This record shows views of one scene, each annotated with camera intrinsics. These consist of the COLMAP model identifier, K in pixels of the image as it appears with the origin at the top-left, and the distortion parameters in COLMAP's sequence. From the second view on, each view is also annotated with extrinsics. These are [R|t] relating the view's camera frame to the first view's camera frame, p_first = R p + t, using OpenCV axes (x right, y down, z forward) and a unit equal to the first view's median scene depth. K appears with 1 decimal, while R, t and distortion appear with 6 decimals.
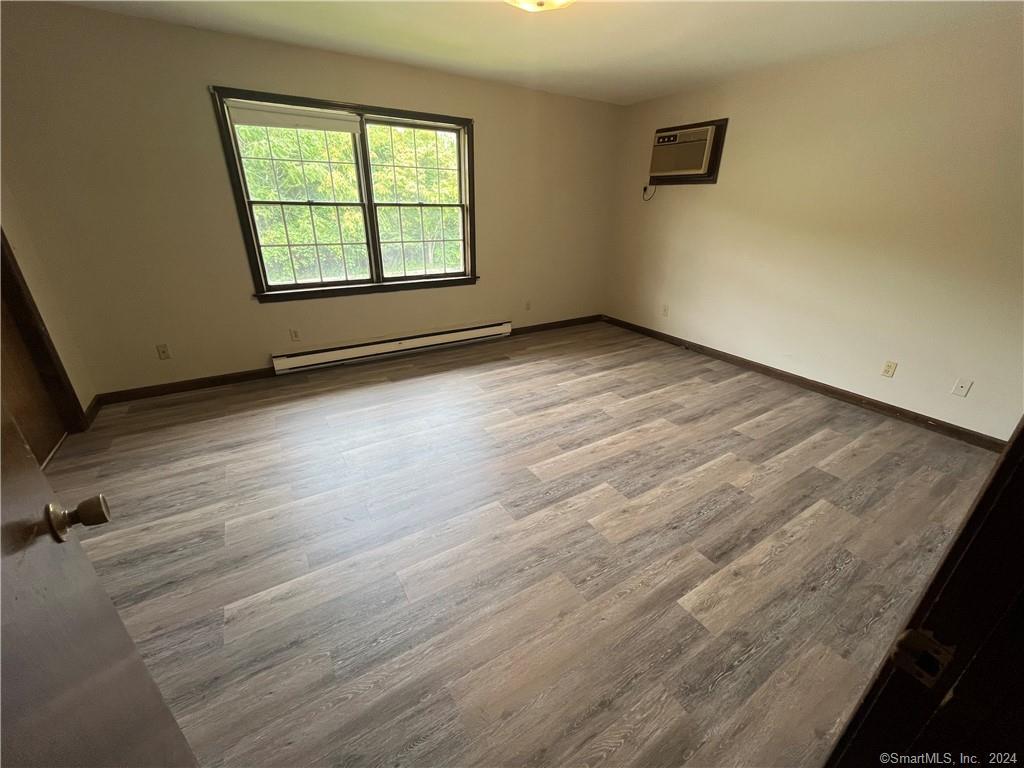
lens RADIAL K [[411.5, 0, 512.0], [0, 411.5, 384.0], [0, 0, 1]] dist [-0.002178, 0.000031]
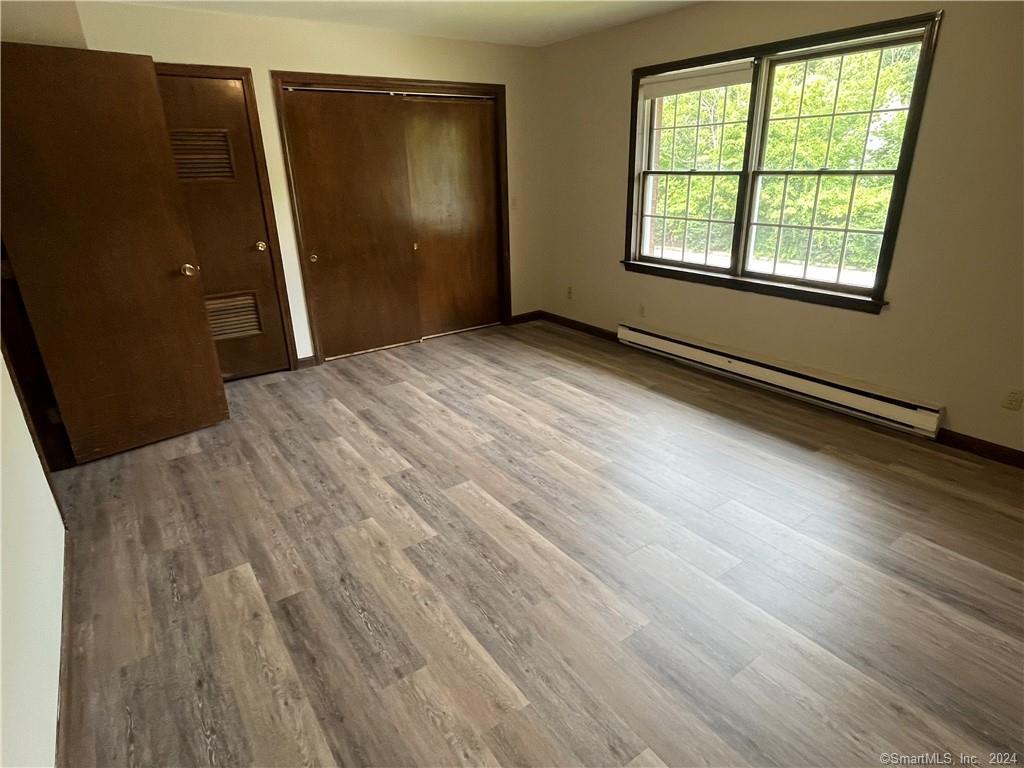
lens RADIAL K [[573.5, 0, 512.0], [0, 573.5, 384.0], [0, 0, 1]] dist [-0.003445, -0.001499]
pose [[0.055235, 0.338122, -0.939480, 0.836175], [-0.380417, 0.877075, 0.293296, -0.271203], [0.923164, 0.341194, 0.177073, 0.617440]]
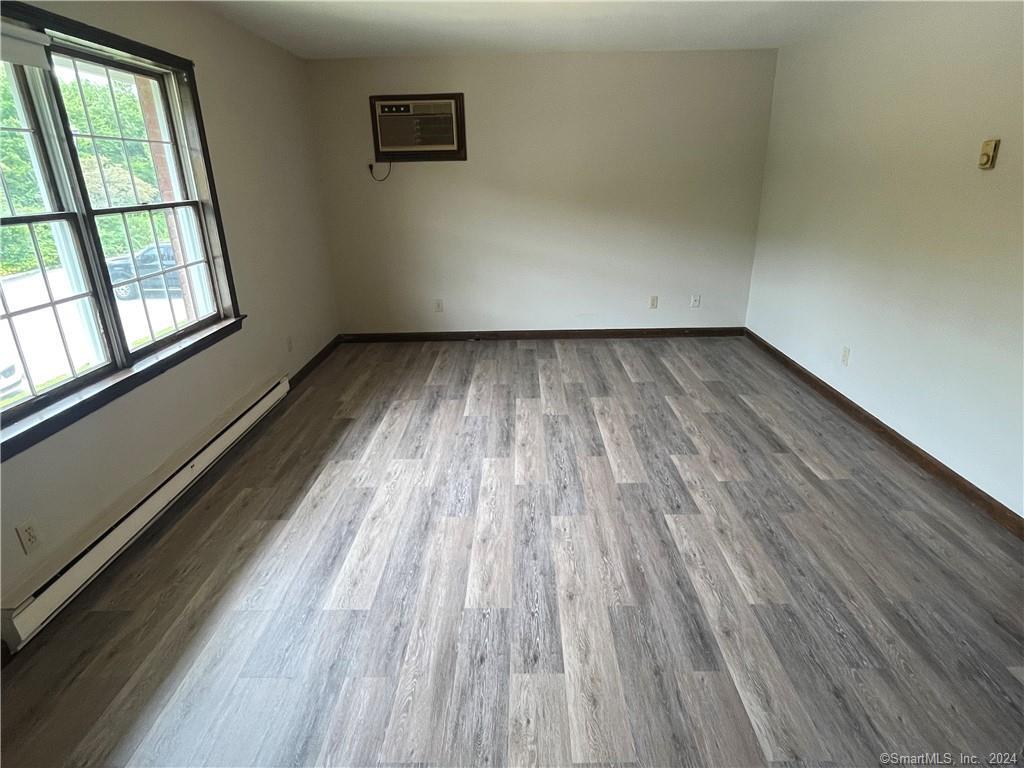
lens RADIAL K [[573.5, 0, 512.0], [0, 573.5, 384.0], [0, 0, 1]] dist [-0.003445, -0.001499]
pose [[0.538378, -0.317147, 0.780748, -0.745250], [0.367275, 0.922165, 0.121331, -0.170219], [-0.758458, 0.221427, 0.612953, 0.289690]]
